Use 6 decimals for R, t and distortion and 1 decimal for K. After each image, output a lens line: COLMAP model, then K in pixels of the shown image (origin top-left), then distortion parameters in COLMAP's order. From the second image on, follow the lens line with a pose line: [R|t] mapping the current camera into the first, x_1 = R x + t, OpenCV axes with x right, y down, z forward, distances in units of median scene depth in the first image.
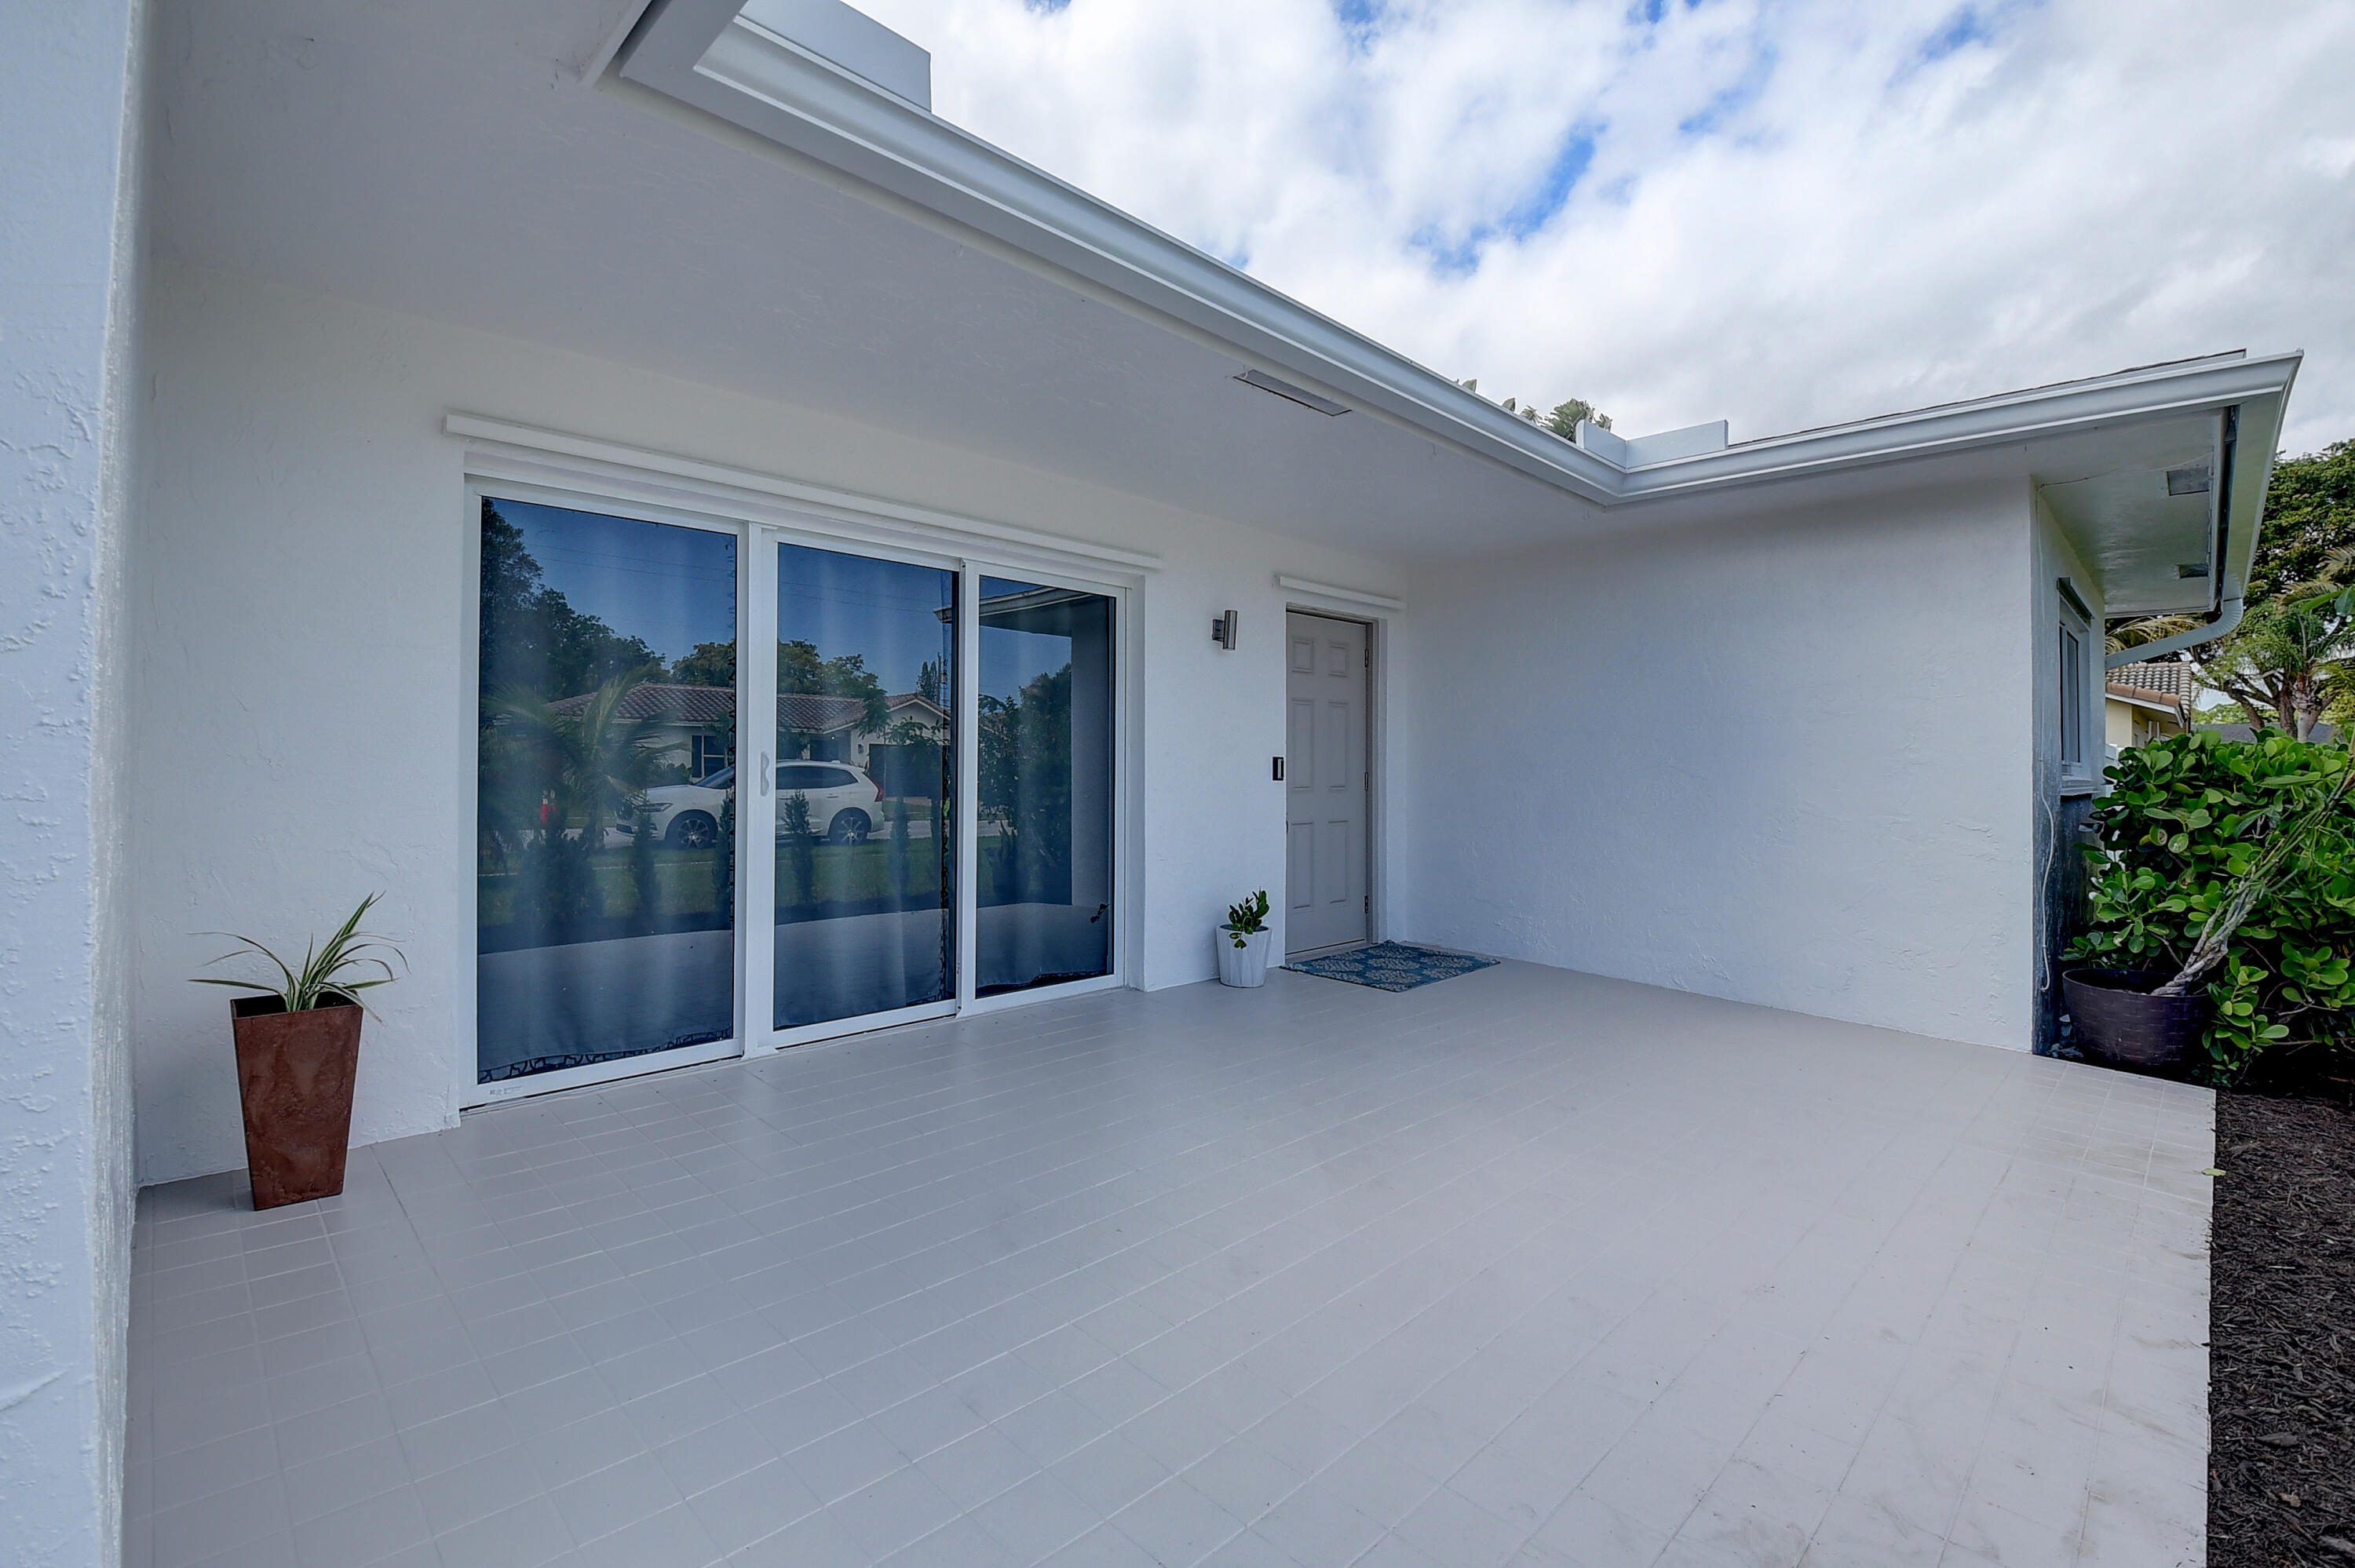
lens RADIAL K [[1035.7, 0, 1171.5], [0, 1035.7, 768.4], [0, 0, 1]] dist [0.032814, -0.040226]
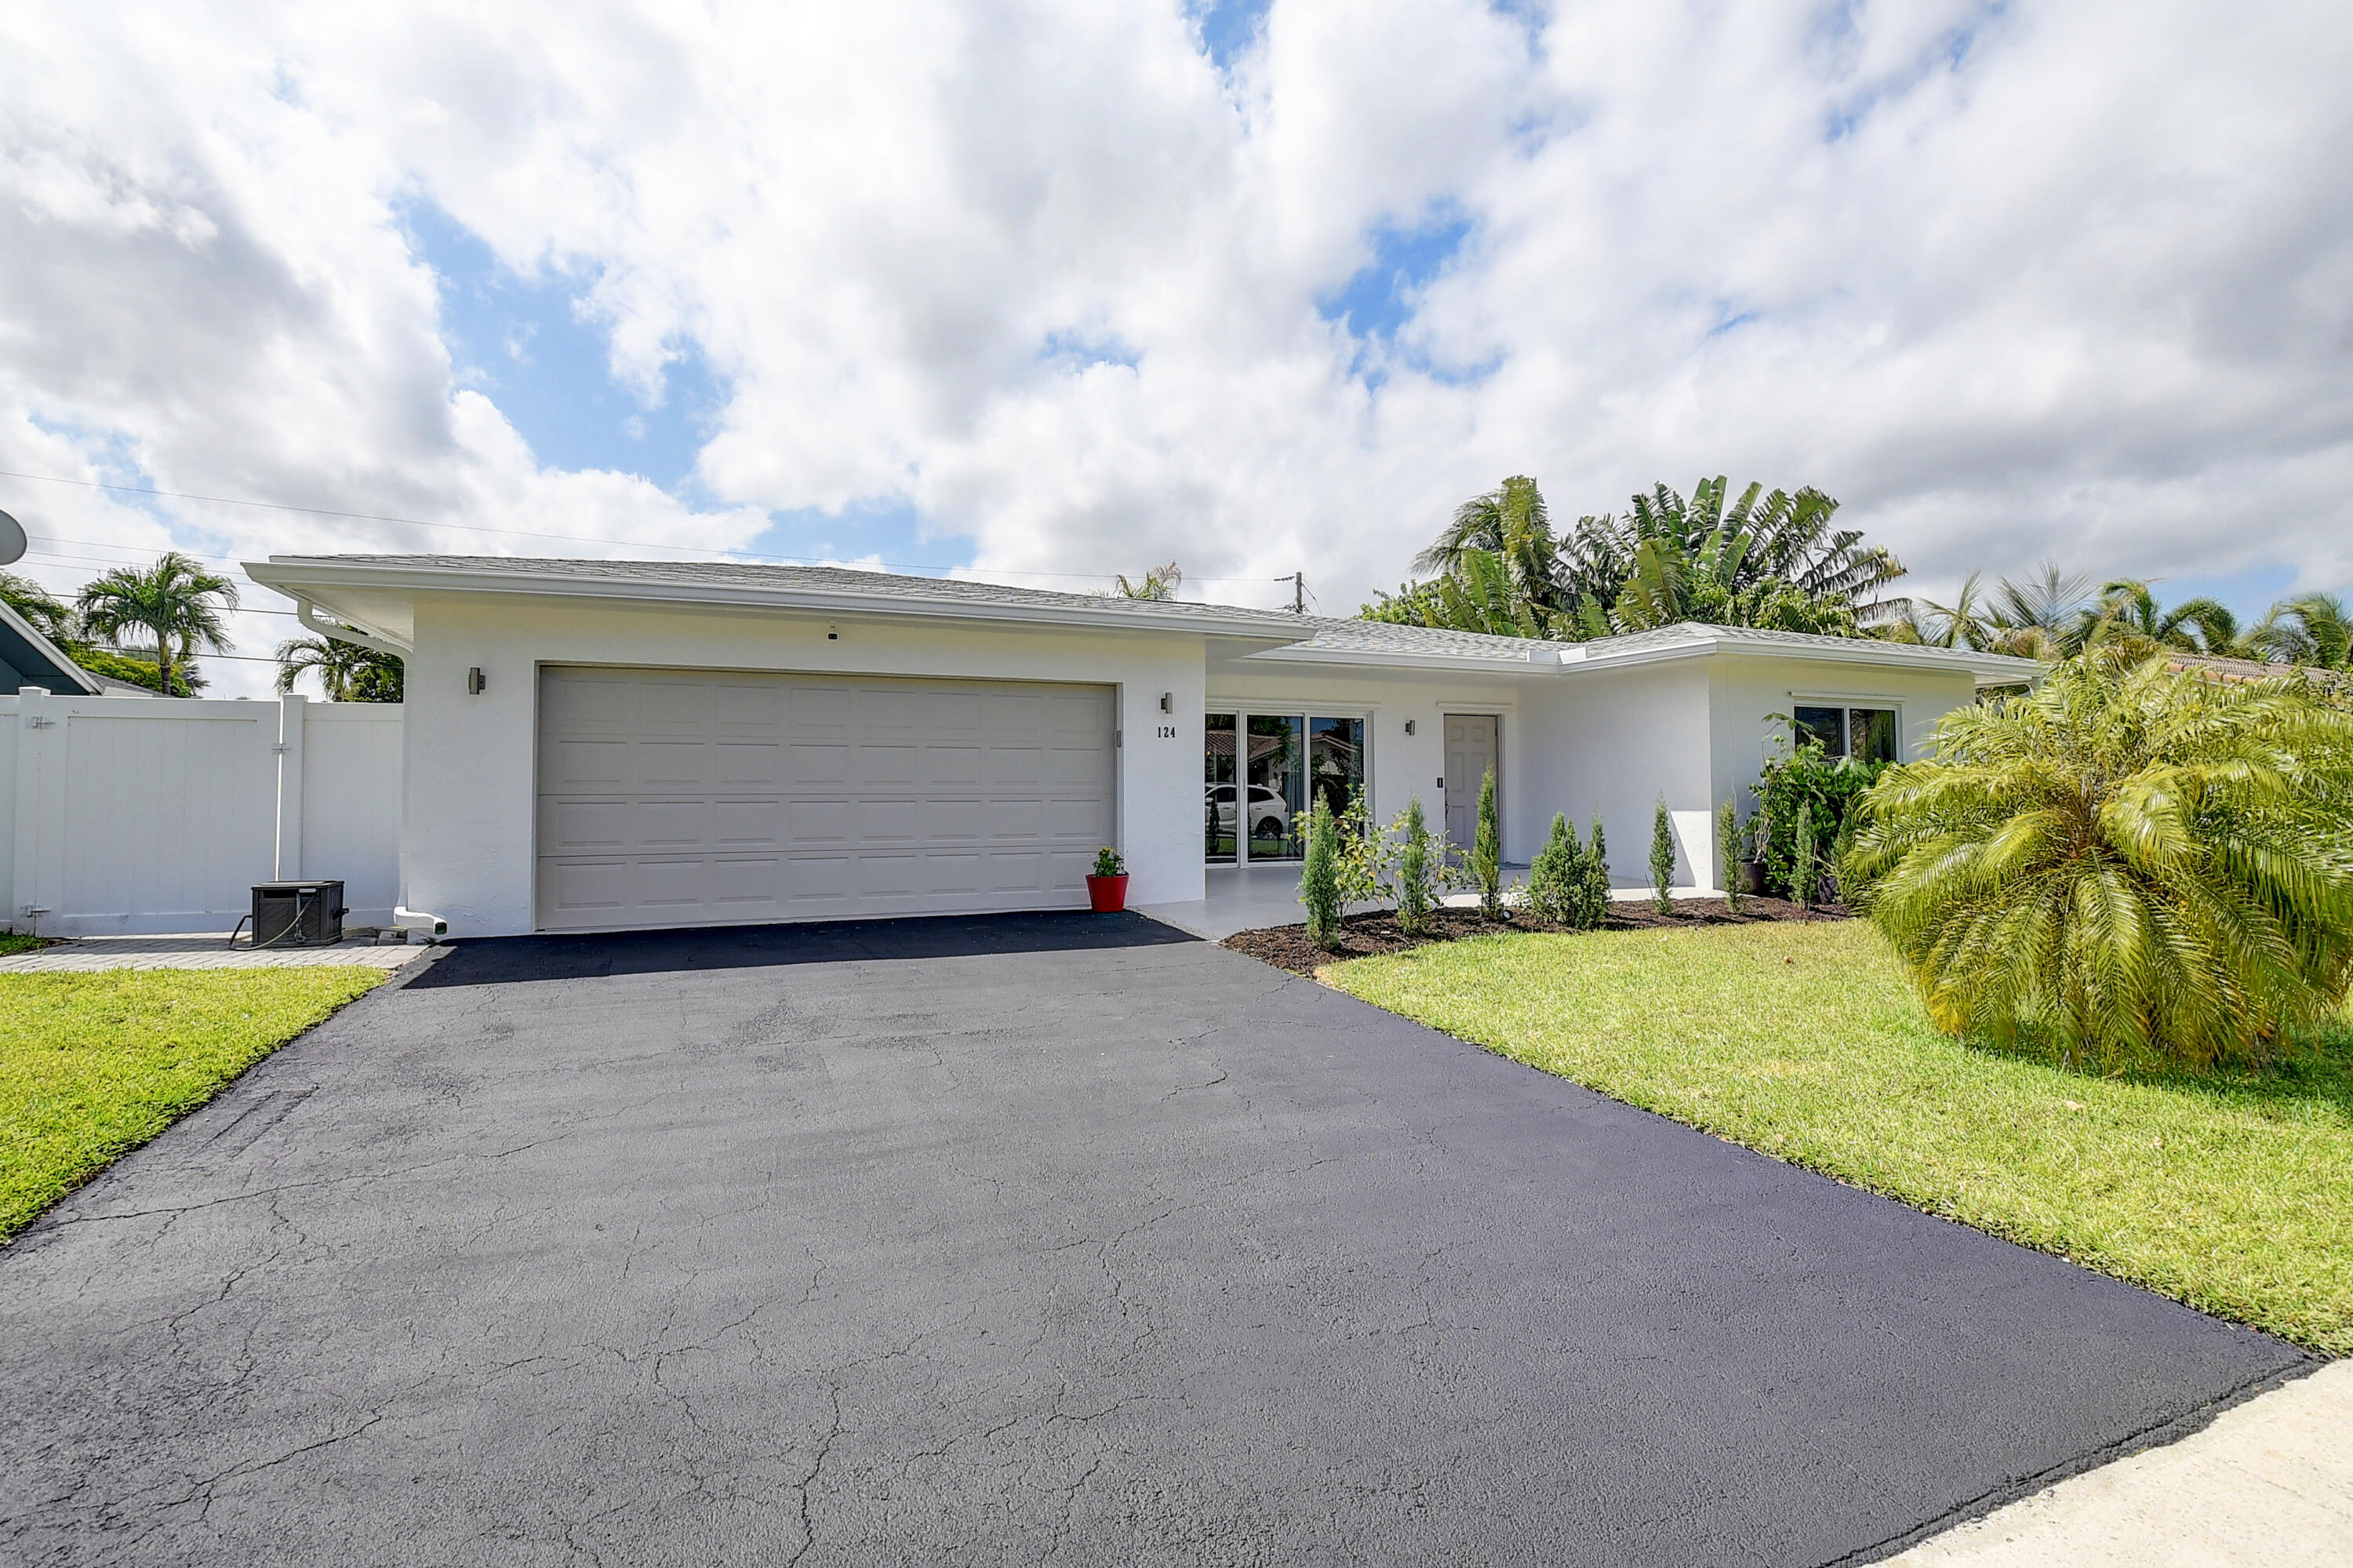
lens RADIAL K [[1096.6, 0, 1146.2], [0, 1096.6, 764.4], [0, 0, 1]] dist [0.001179, -0.000282]
pose [[0.916488, -0.014514, -0.399798, 0.580951], [0.004256, 0.999639, -0.026534, 0.025878], [0.400039, 0.022617, 0.916219, -1.865624]]
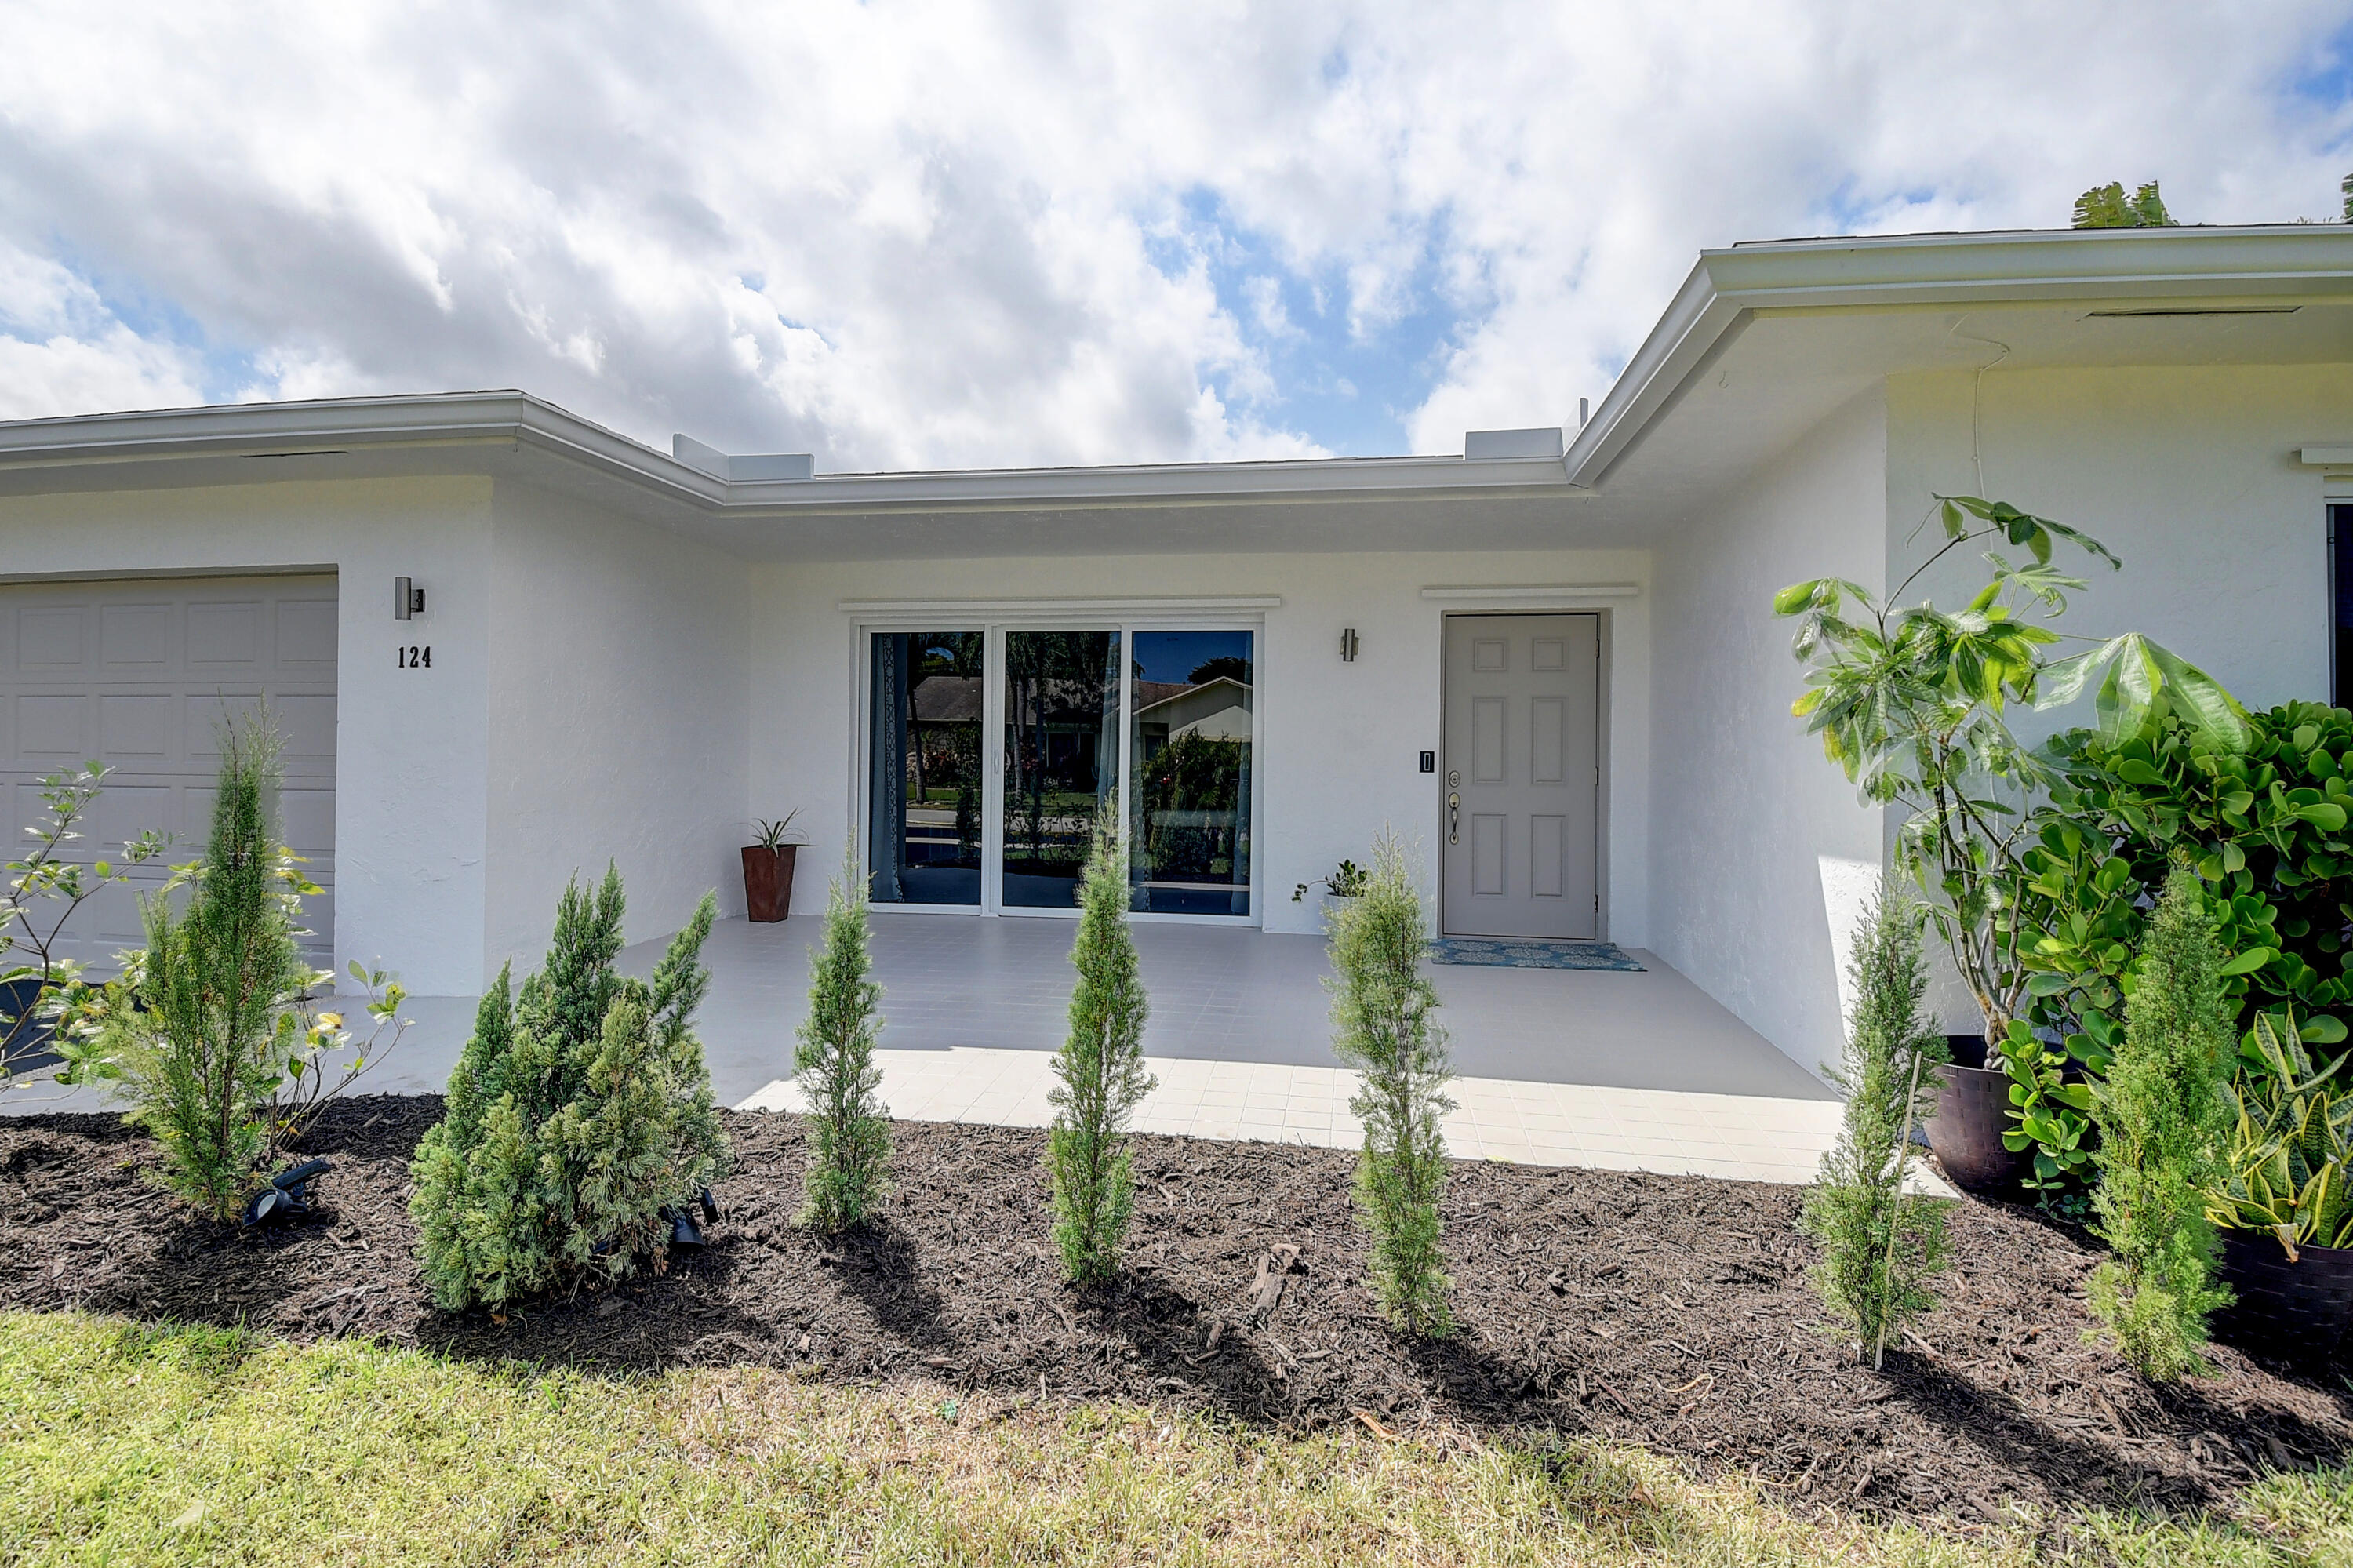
lens RADIAL K [[1132.2, 0, 1167.3], [0, 1132.2, 767.1], [0, 0, 1]] dist [-0.033647, -0.000364]
pose [[0.576811, 0.005393, -0.816860, 1.093350], [-0.008642, 0.999963, 0.000499, 0.008224], [0.816832, 0.006772, 0.576836, 0.096130]]
